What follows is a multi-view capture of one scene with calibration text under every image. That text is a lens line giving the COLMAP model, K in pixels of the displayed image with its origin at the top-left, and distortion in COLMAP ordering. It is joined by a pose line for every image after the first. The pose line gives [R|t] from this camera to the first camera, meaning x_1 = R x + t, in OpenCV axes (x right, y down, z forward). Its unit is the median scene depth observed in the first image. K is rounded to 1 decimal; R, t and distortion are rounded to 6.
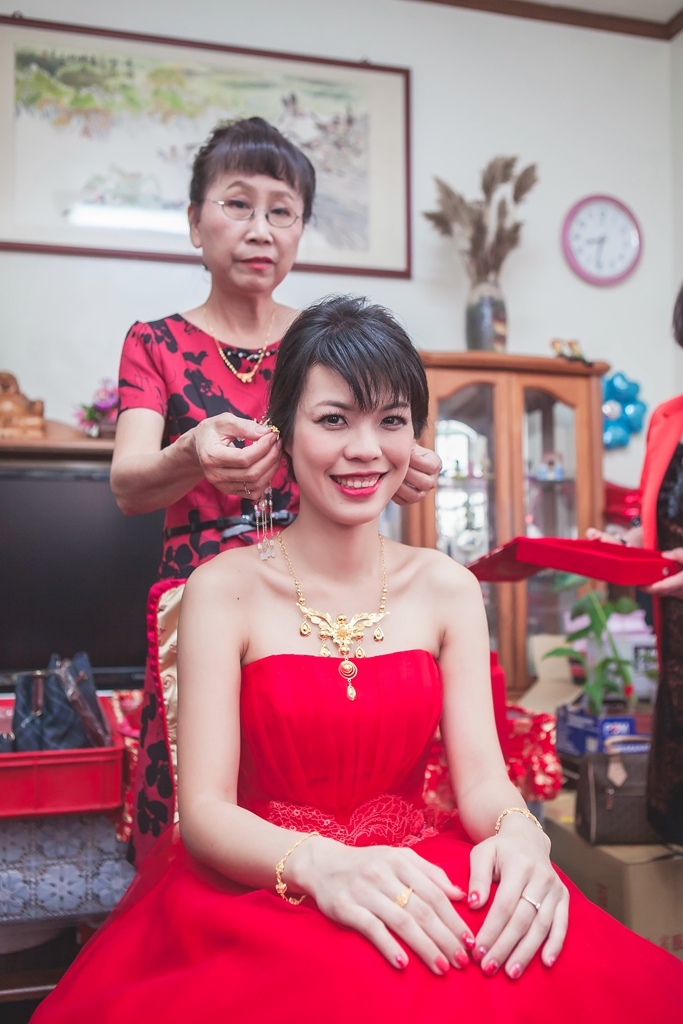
lens RADIAL K [[925.8, 0, 341.5], [0, 925.8, 512.0], [0, 0, 1]] dist [0.009550, 0.009656]
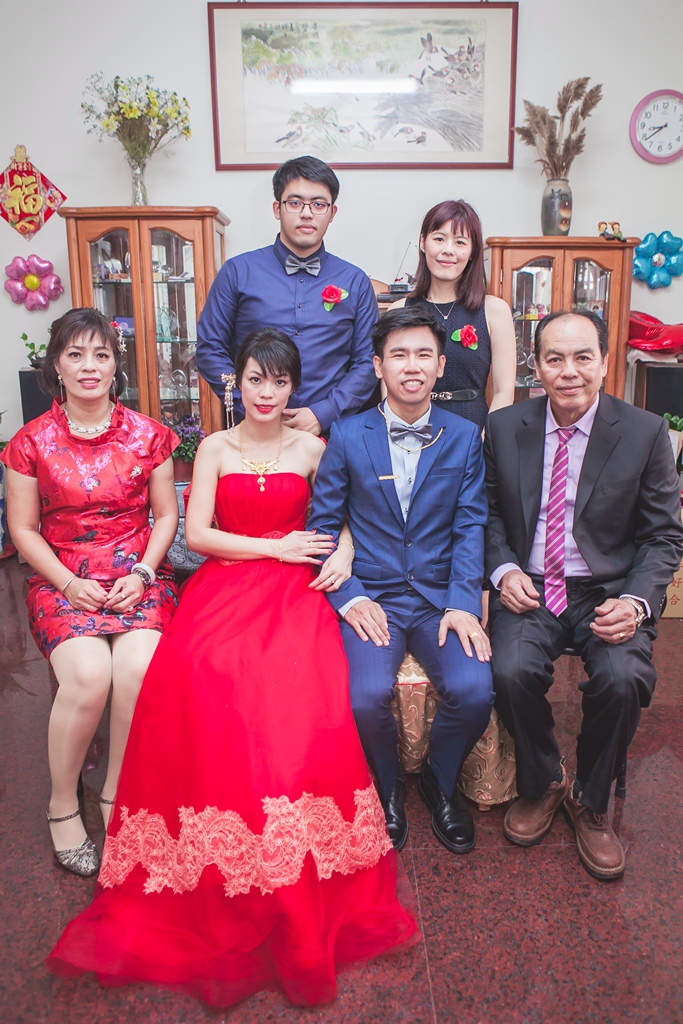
lens RADIAL K [[768.6, 0, 363.1], [0, 768.6, 473.9], [0, 0, 1]] dist [-0.004784, 0.005254]
pose [[0.975445, 0.045070, -0.215580, 0.136965], [0.013165, 0.965155, 0.261348, -0.119947], [0.219848, -0.257768, 0.940863, -0.299193]]
